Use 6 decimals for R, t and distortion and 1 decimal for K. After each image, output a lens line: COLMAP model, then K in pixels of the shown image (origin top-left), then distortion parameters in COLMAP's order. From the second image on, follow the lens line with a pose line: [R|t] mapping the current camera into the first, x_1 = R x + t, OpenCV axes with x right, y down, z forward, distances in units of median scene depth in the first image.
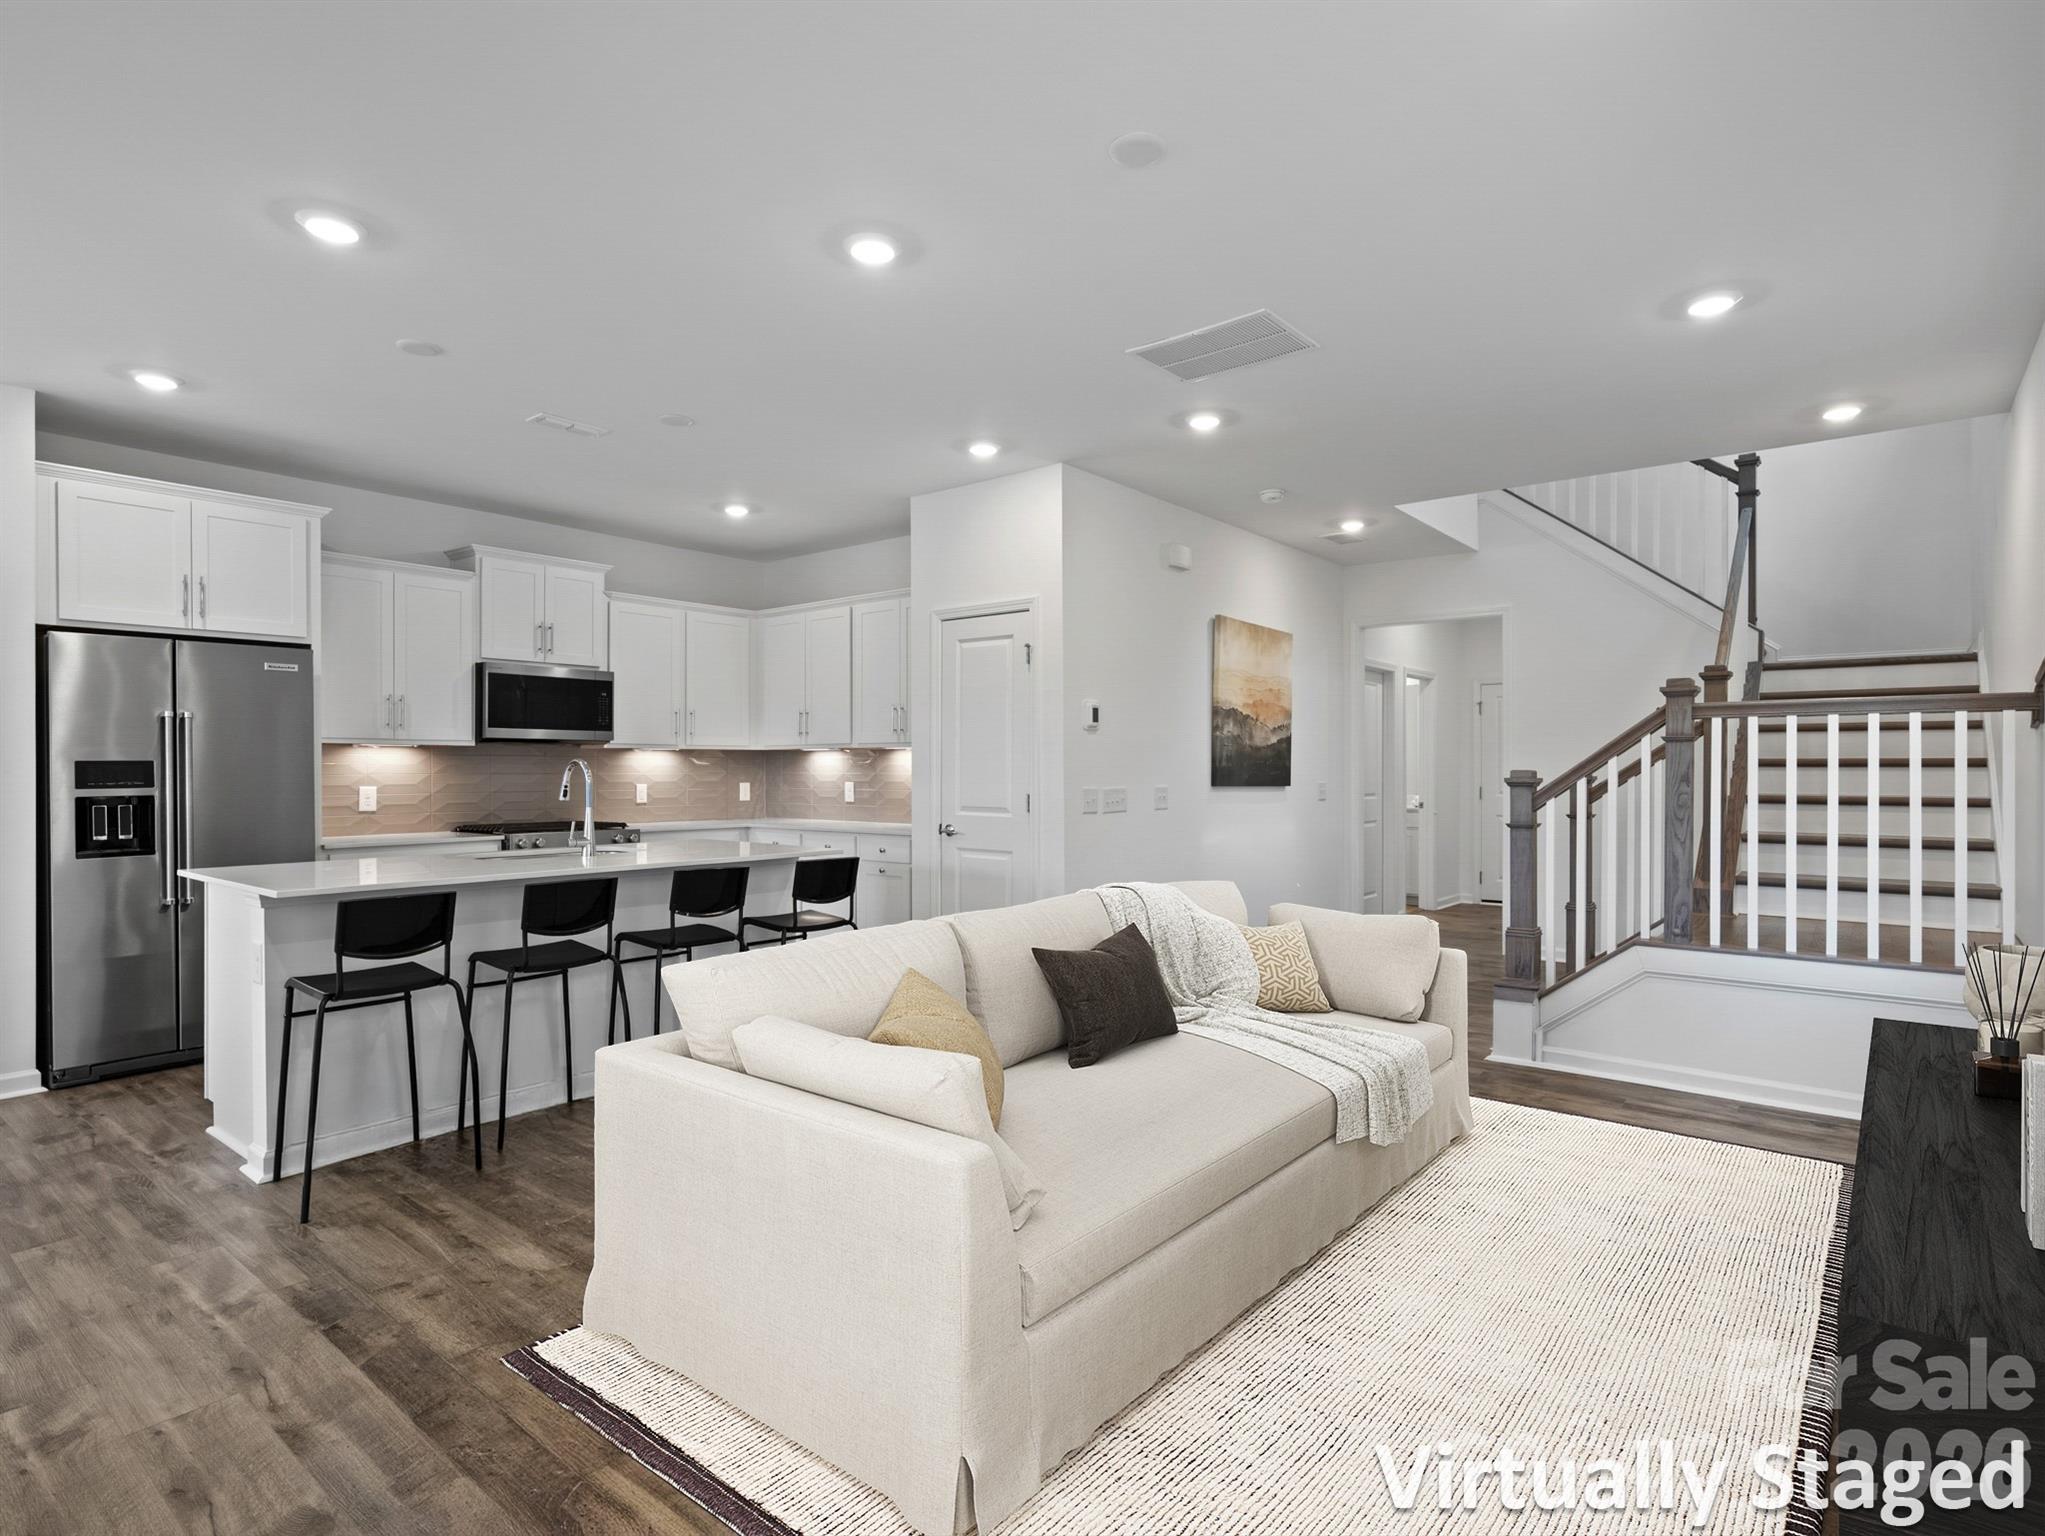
lens RADIAL K [[1048.1, 0, 1004.8], [0, 1048.1, 772.9], [0, 0, 1]] dist [-0.025082, -0.002379]
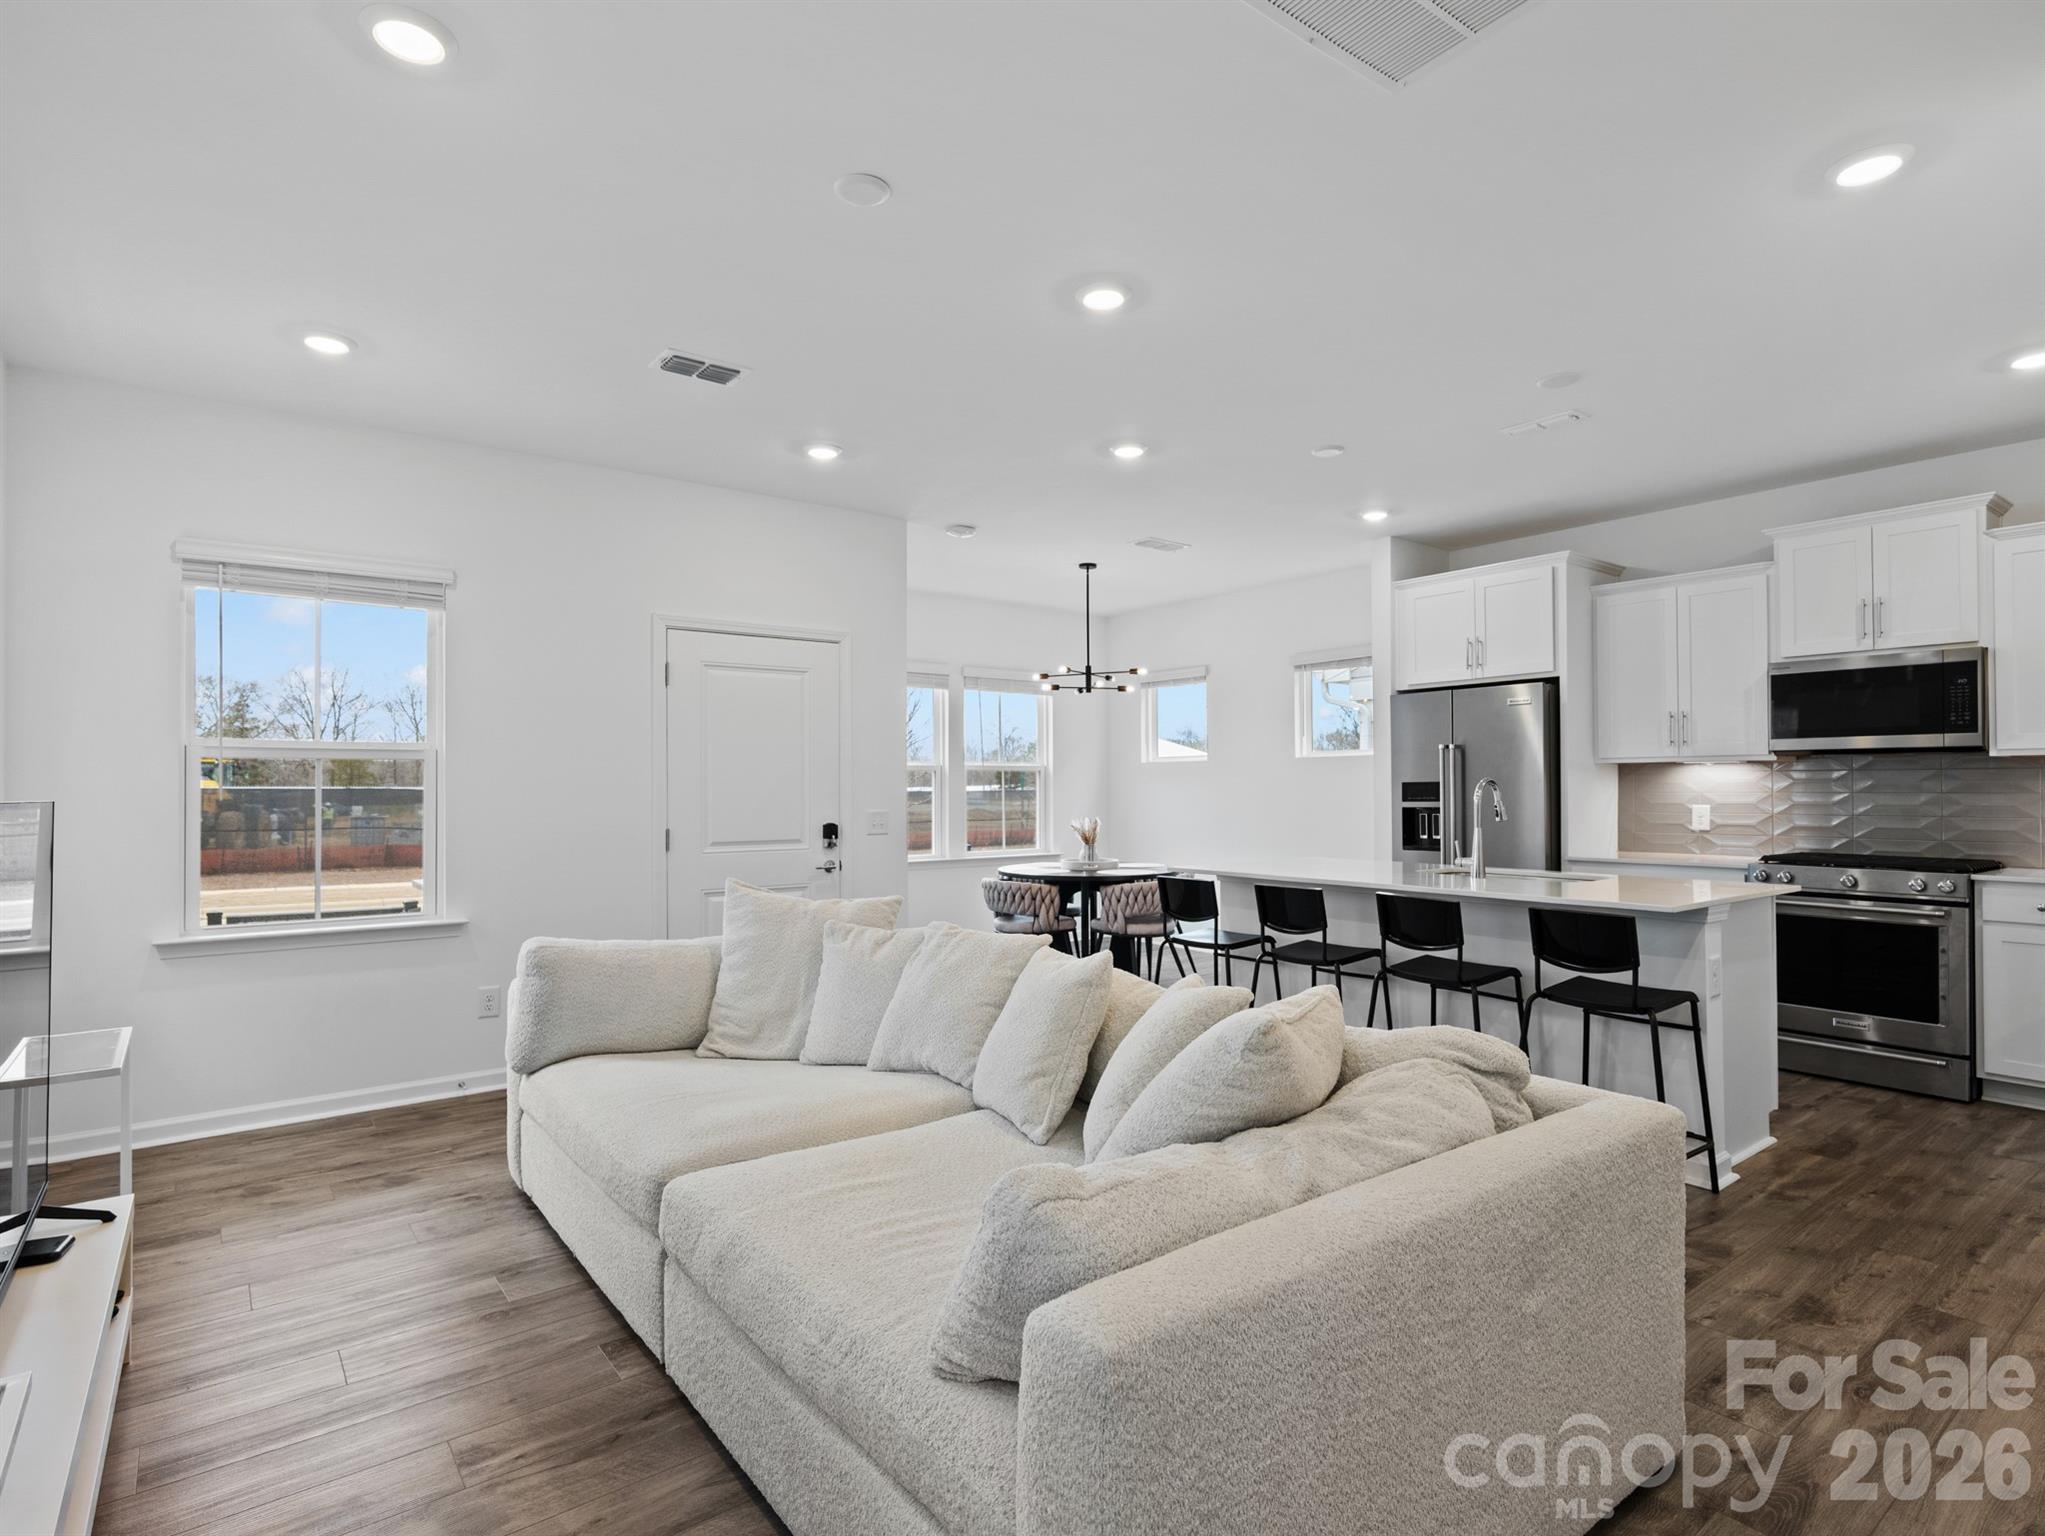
lens RADIAL K [[1048.1, 0, 1016.2], [0, 1048.1, 771.8], [0, 0, 1]] dist [-0.025082, -0.002379]
pose [[-0.269605, -0.010277, -0.962916, 0.579377], [0.002608, 0.999932, -0.011402, -0.010175], [0.962968, -0.005586, -0.269559, 0.749395]]
